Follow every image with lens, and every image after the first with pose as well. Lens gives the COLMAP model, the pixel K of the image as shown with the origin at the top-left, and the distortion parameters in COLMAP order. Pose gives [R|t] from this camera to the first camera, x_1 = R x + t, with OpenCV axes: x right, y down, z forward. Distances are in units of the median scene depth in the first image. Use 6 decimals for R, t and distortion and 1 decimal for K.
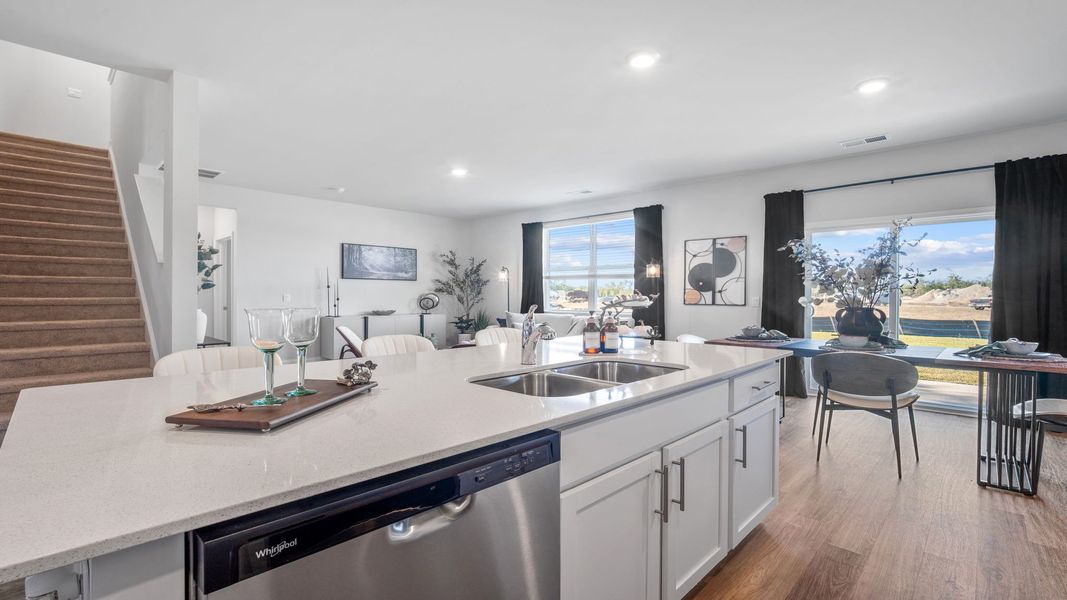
lens RADIAL K [[476.3, 0, 533.8], [0, 476.3, 297.0], [0, 0, 1]] dist [-0.001109, 0.000135]
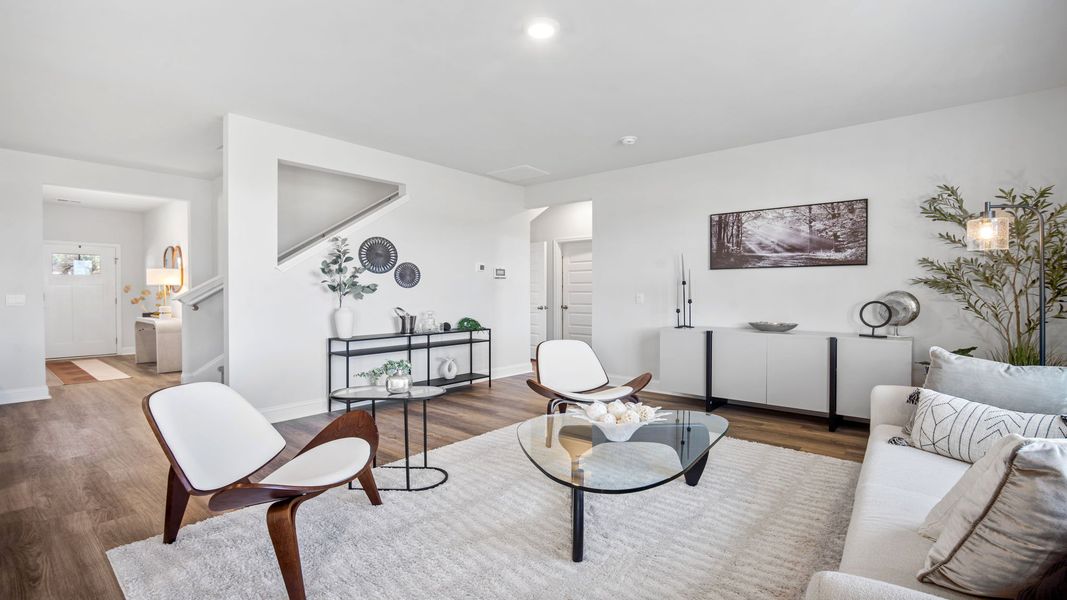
lens RADIAL K [[476.3, 0, 533.8], [0, 476.3, 297.0], [0, 0, 1]] dist [-0.001109, 0.000135]
pose [[0.077247, 0.005138, -0.996999, 0.213962], [-0.004870, 0.999977, 0.004776, -0.003046], [0.997000, 0.004487, 0.077271, 0.668968]]
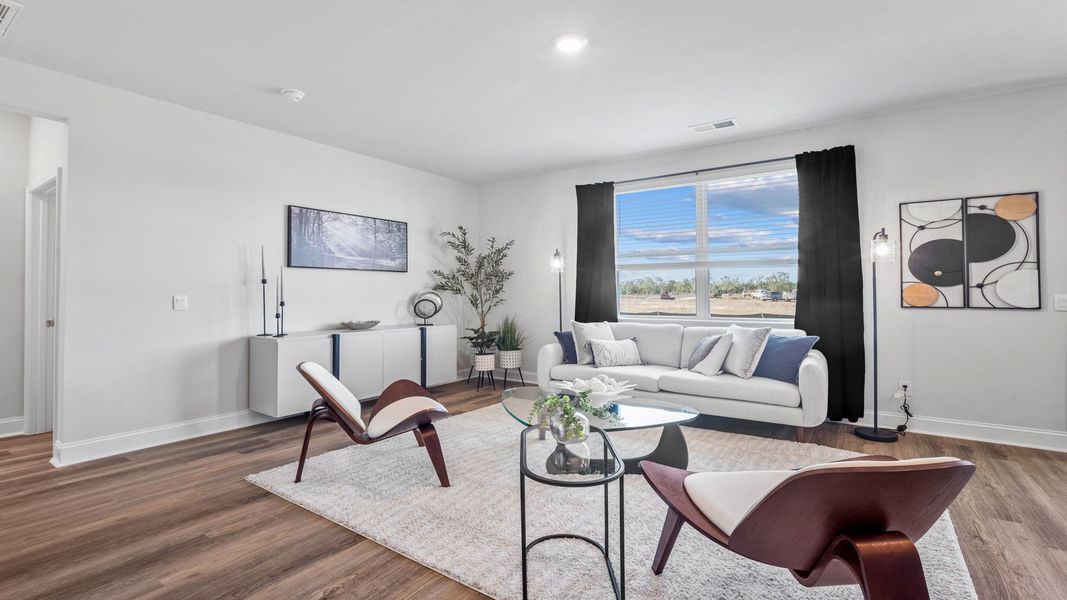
lens RADIAL K [[477.9, 0, 532.4], [0, 477.9, 283.7], [0, 0, 1]] dist [-0.002459, -0.000317]
pose [[0.987274, -0.003757, 0.158987, -0.193525], [0.007582, 0.999696, -0.023459, -0.003241], [-0.158850, 0.024366, 0.987002, 0.369126]]
